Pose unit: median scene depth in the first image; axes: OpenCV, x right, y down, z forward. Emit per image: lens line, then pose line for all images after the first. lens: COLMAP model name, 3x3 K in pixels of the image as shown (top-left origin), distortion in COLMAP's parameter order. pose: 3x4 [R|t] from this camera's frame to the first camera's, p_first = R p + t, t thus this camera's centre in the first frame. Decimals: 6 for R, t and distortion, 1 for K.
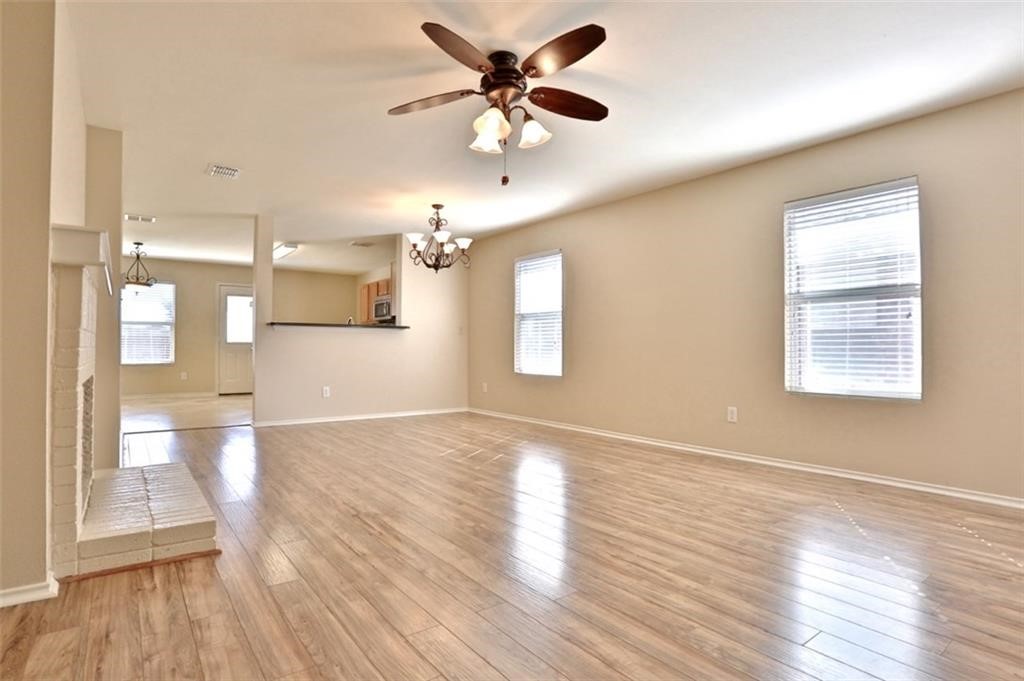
lens RADIAL K [[528.5, 0, 508.5], [0, 528.5, 345.1], [0, 0, 1]] dist [-0.075556, 0.030931]
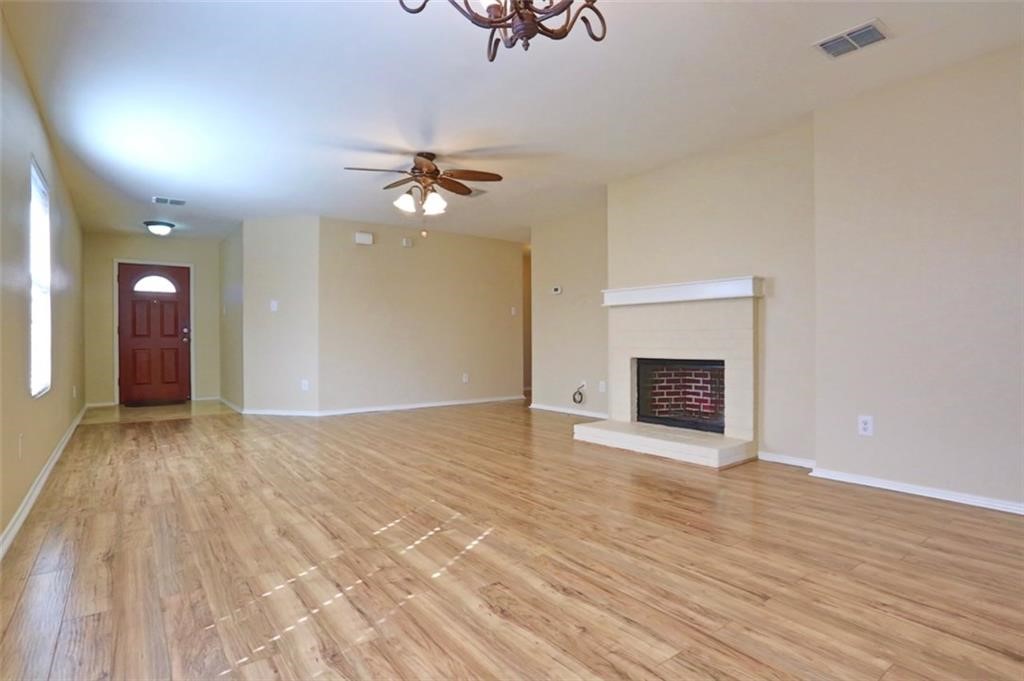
lens RADIAL K [[528.5, 0, 508.5], [0, 528.5, 345.1], [0, 0, 1]] dist [-0.075556, 0.030931]
pose [[-0.999969, 0.004696, 0.006312, -0.200810], [0.004730, 0.999975, 0.005312, 0.010118], [-0.006287, 0.005342, -0.999966, 1.911572]]
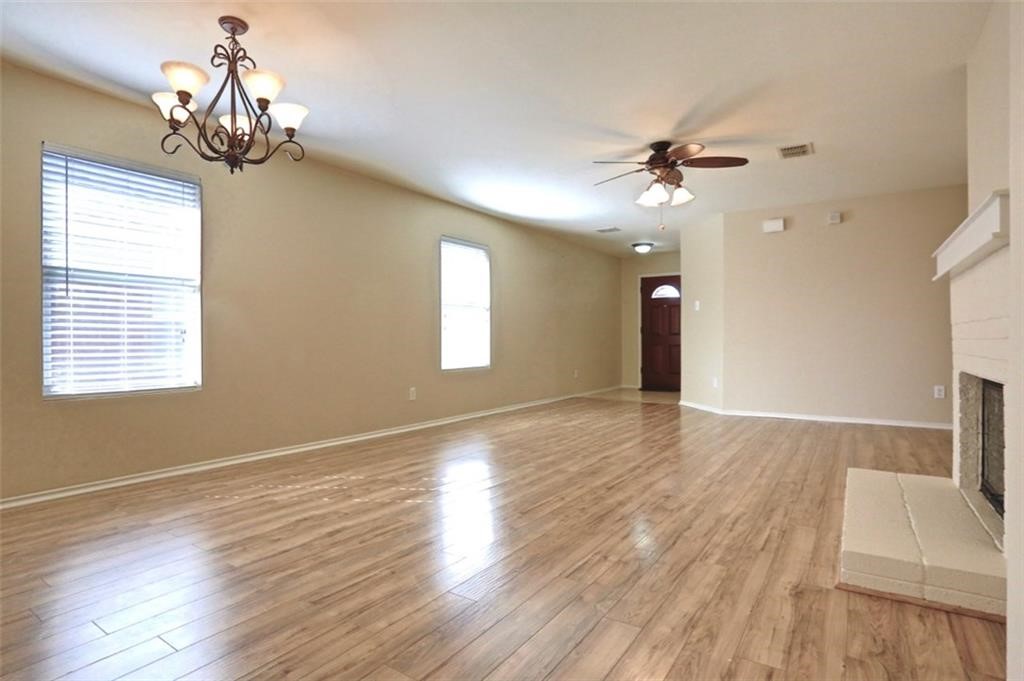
lens RADIAL K [[528.5, 0, 508.5], [0, 528.5, 345.1], [0, 0, 1]] dist [-0.075556, 0.030931]
pose [[-0.325059, -0.008232, 0.945658, -0.955591], [-0.000988, 0.999965, 0.008365, 0.008452], [-0.945693, 0.001785, -0.325056, 1.407862]]
